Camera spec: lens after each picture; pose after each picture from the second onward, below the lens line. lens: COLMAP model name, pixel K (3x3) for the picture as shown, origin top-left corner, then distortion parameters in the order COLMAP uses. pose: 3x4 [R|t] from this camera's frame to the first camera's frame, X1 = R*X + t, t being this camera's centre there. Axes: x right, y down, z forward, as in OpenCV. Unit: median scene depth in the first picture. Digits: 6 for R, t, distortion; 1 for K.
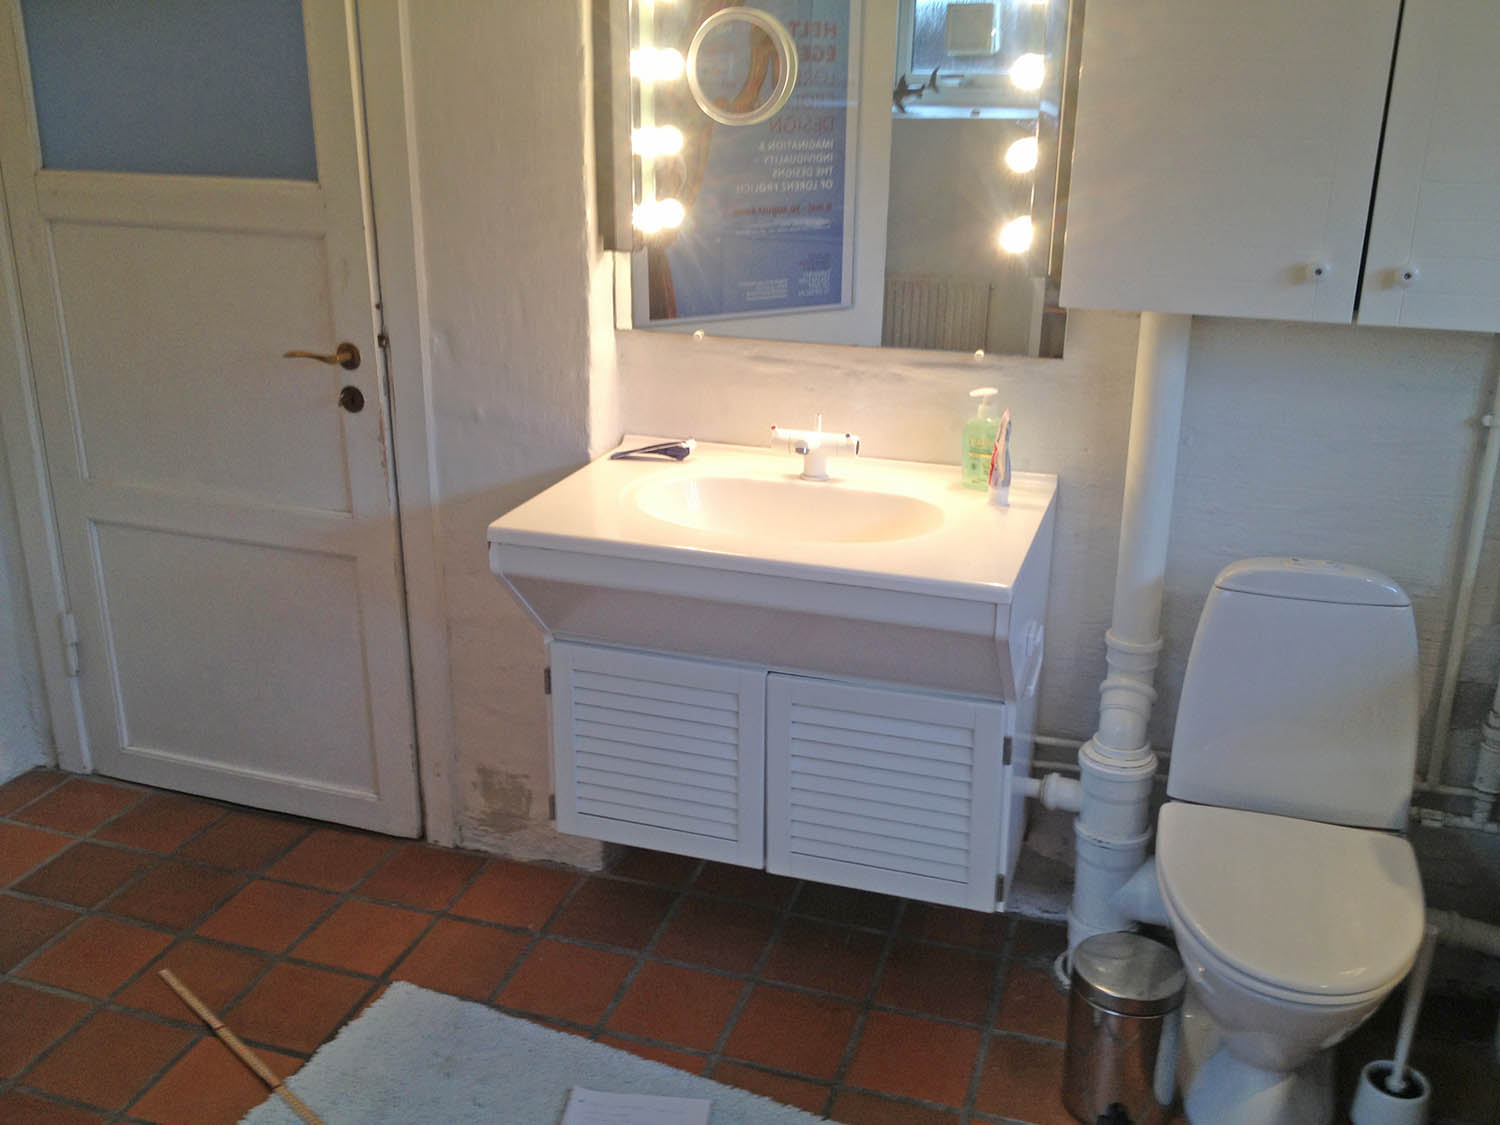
lens RADIAL K [[1497.0, 0, 747.7], [0, 1497.0, 567.6], [0, 0, 1]] dist [0.013898, 0.000000]
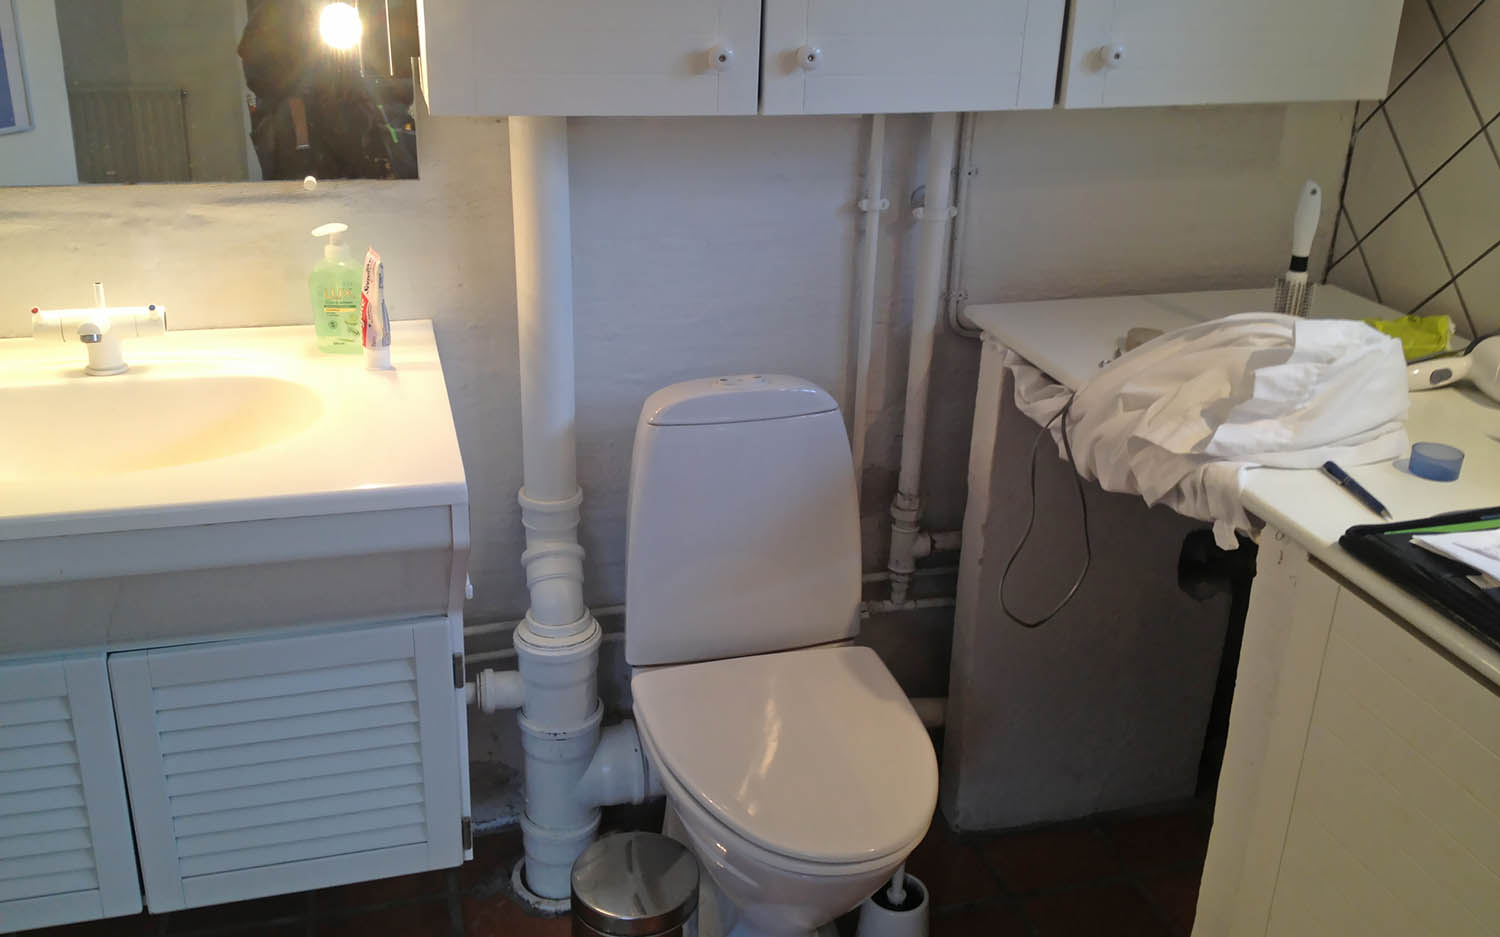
lens RADIAL K [[1451.2, 0, 796.2], [0, 1451.2, 413.5], [0, 0, 1]] dist [0.056099, 0.000000]
pose [[0.823511, -0.177399, 0.538850, -0.070373], [0.155450, 0.984058, 0.086398, -0.050051], [-0.545587, 0.012614, 0.837959, 0.223749]]
